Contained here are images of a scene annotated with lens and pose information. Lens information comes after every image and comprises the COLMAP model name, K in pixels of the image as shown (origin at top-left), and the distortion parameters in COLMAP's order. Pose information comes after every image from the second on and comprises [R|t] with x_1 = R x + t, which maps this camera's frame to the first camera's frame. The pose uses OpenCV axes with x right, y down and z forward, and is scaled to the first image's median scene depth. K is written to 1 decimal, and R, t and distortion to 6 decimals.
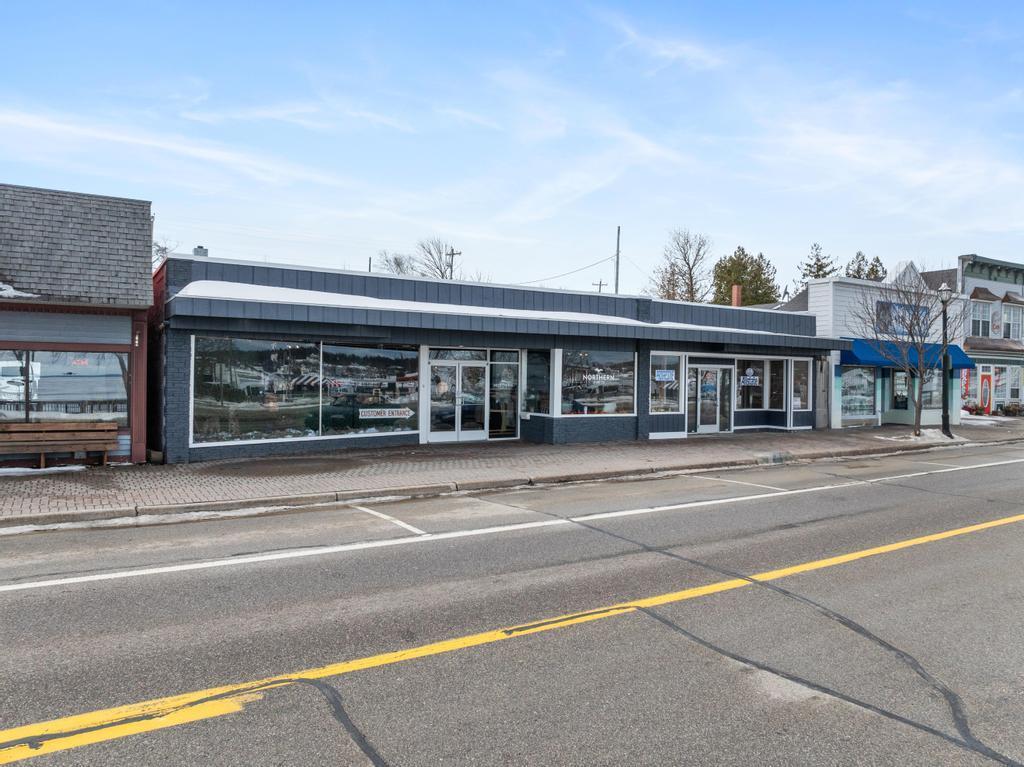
lens RADIAL K [[717.9, 0, 512.9], [0, 717.9, 377.4], [0, 0, 1]] dist [-0.023437, -0.014673]
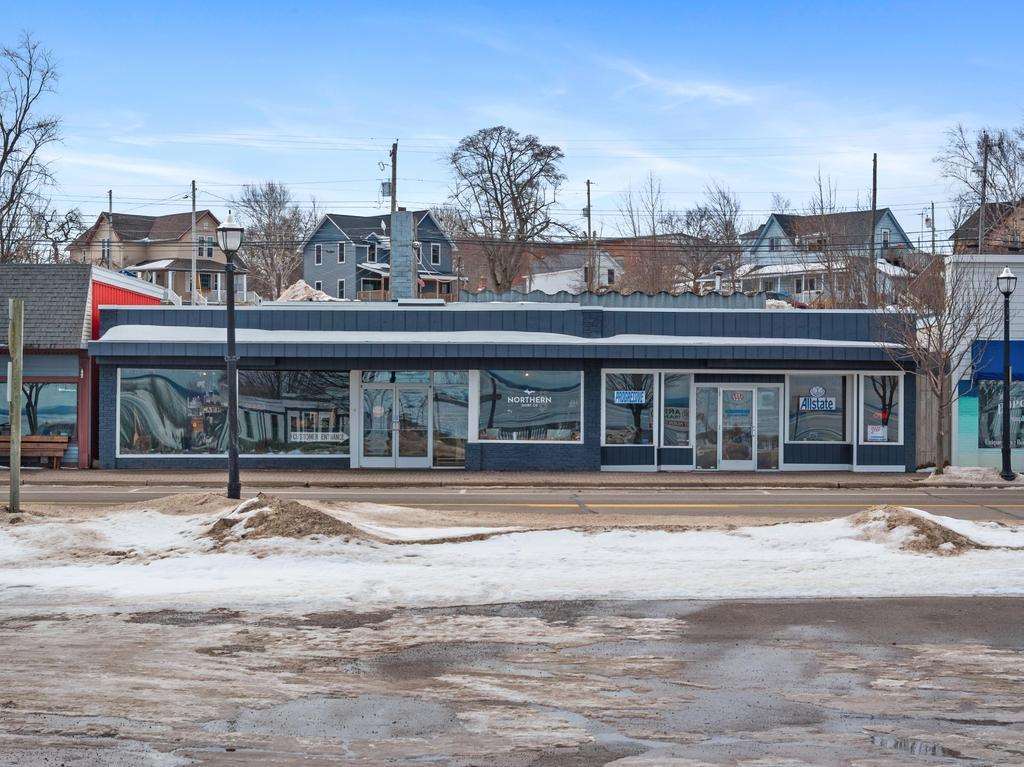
lens RADIAL K [[2041.4, 0, 514.1], [0, 2041.4, 388.1], [0, 0, 1]] dist [-0.059885, 0.000000]
pose [[0.843966, -0.010394, -0.536296, 1.544150], [0.004432, 0.999913, -0.012405, 0.017578], [0.536378, 0.008092, 0.843939, -1.238165]]
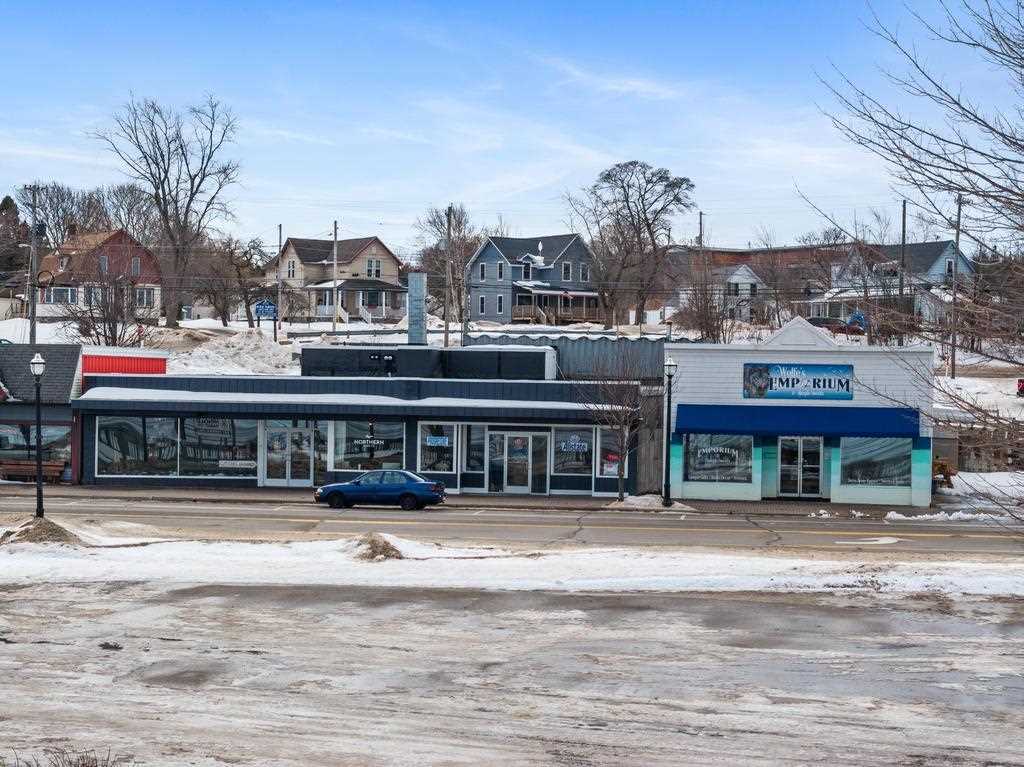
lens RADIAL K [[2041.4, 0, 510.4], [0, 2041.4, 382.7], [0, 0, 1]] dist [-0.059885, 0.000000]
pose [[0.750350, 0.002448, -0.661036, 2.874422], [-0.006532, 0.999972, -0.003711, -0.099837], [0.661008, 0.007103, 0.750345, -1.684515]]
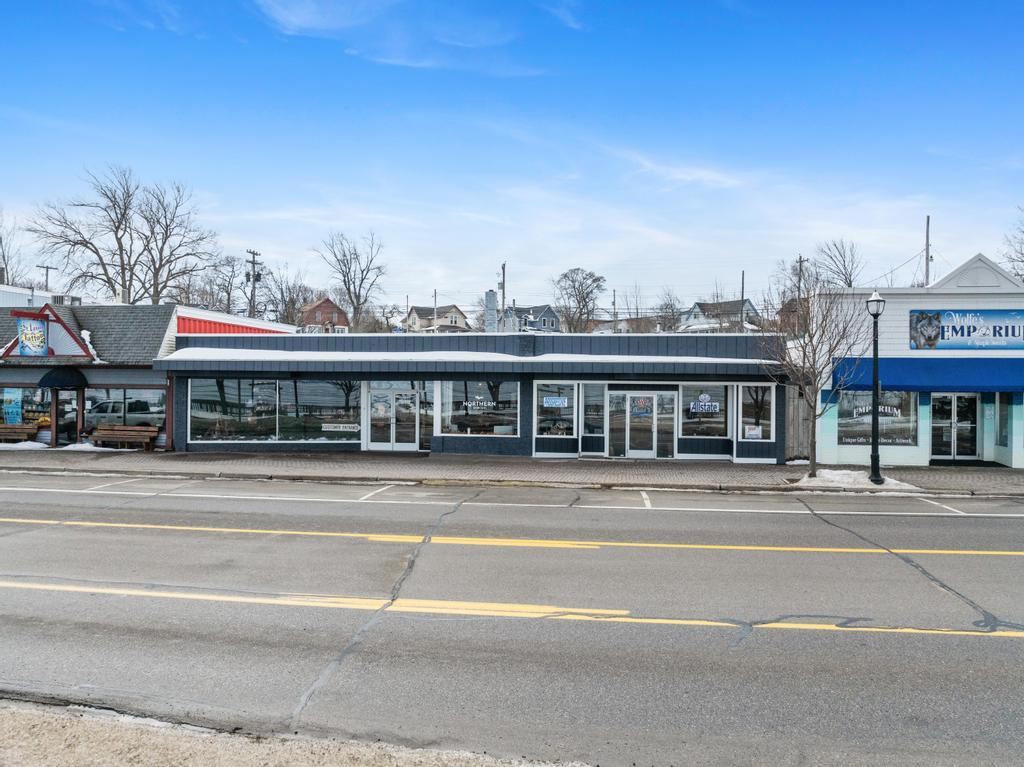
lens RADIAL K [[717.9, 0, 514.6], [0, 717.9, 380.3], [0, 0, 1]] dist [-0.023437, -0.014673]
pose [[0.767423, -0.005516, -0.641118, 0.963930], [0.001571, 0.999976, -0.006723, -0.032059], [0.641139, 0.004152, 0.767413, 0.124023]]
